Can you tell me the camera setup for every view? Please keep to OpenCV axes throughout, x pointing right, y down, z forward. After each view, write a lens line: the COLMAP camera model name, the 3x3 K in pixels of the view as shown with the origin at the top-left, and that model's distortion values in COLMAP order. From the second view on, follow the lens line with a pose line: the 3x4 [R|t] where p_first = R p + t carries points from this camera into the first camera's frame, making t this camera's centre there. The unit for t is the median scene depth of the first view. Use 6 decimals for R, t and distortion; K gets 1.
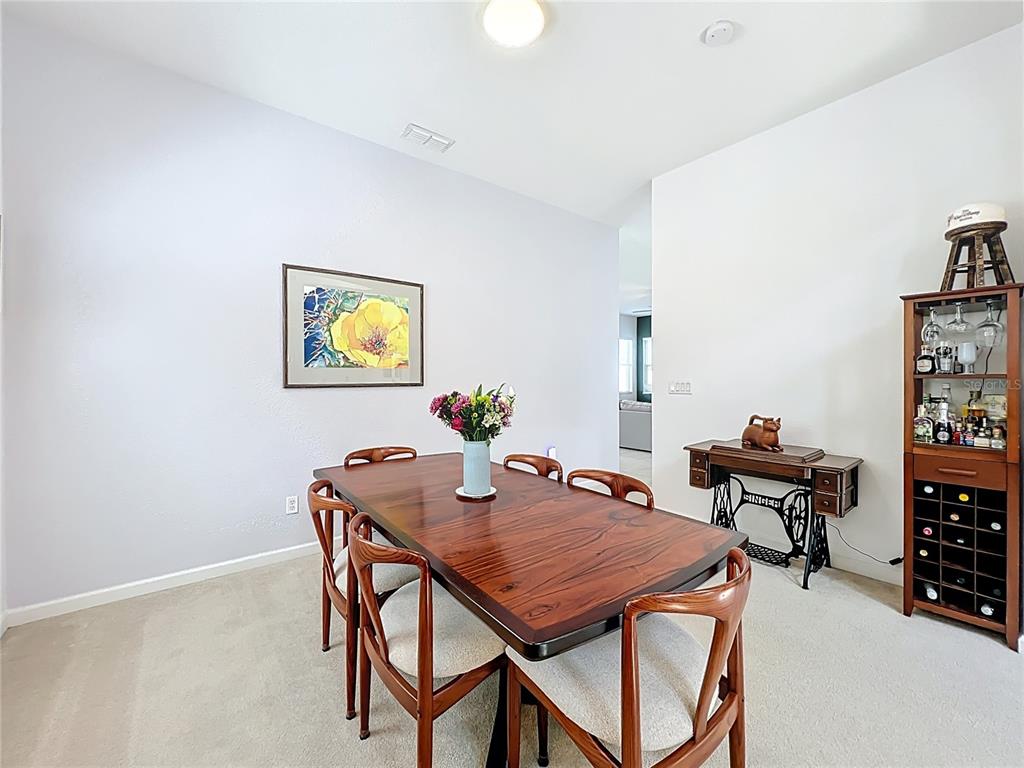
lens RADIAL K [[412.8, 0, 512.2], [0, 412.8, 380.8], [0, 0, 1]] dist [-0.002083, 0.000128]
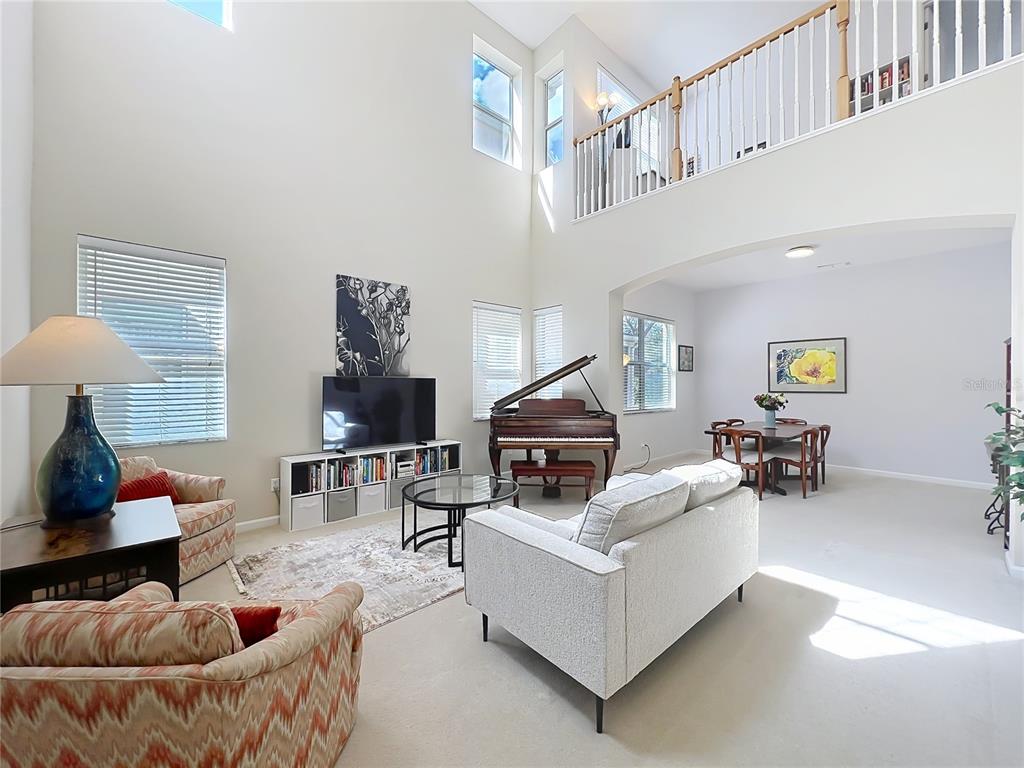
lens RADIAL K [[412.8, 0, 512.2], [0, 412.8, 380.8], [0, 0, 1]] dist [-0.002083, 0.000128]
pose [[0.070326, -0.001758, -0.997522, 1.697108], [-0.005465, 0.999983, -0.002148, -0.034884], [0.997509, 0.005603, 0.070316, -0.674432]]
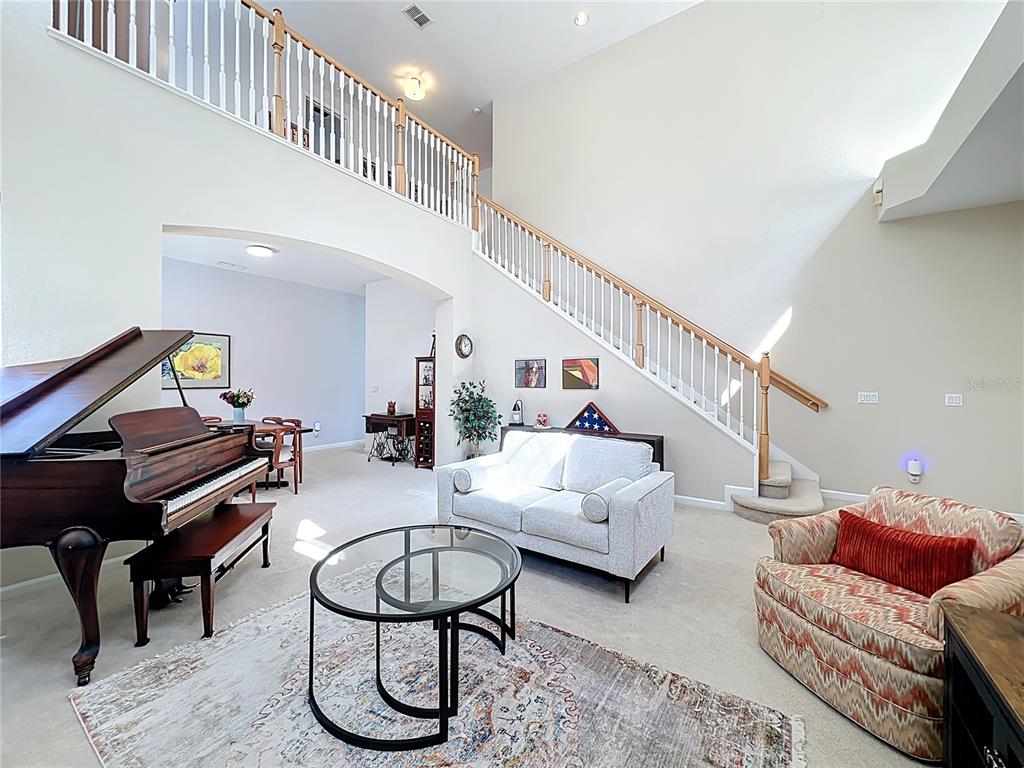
lens RADIAL K [[412.8, 0, 512.2], [0, 412.8, 380.8], [0, 0, 1]] dist [-0.002083, 0.000128]
pose [[0.953618, 0.002676, 0.301007, 0.517443], [-0.001807, 0.999993, -0.003167, -0.022232], [-0.301013, 0.002476, 0.953617, -1.380839]]
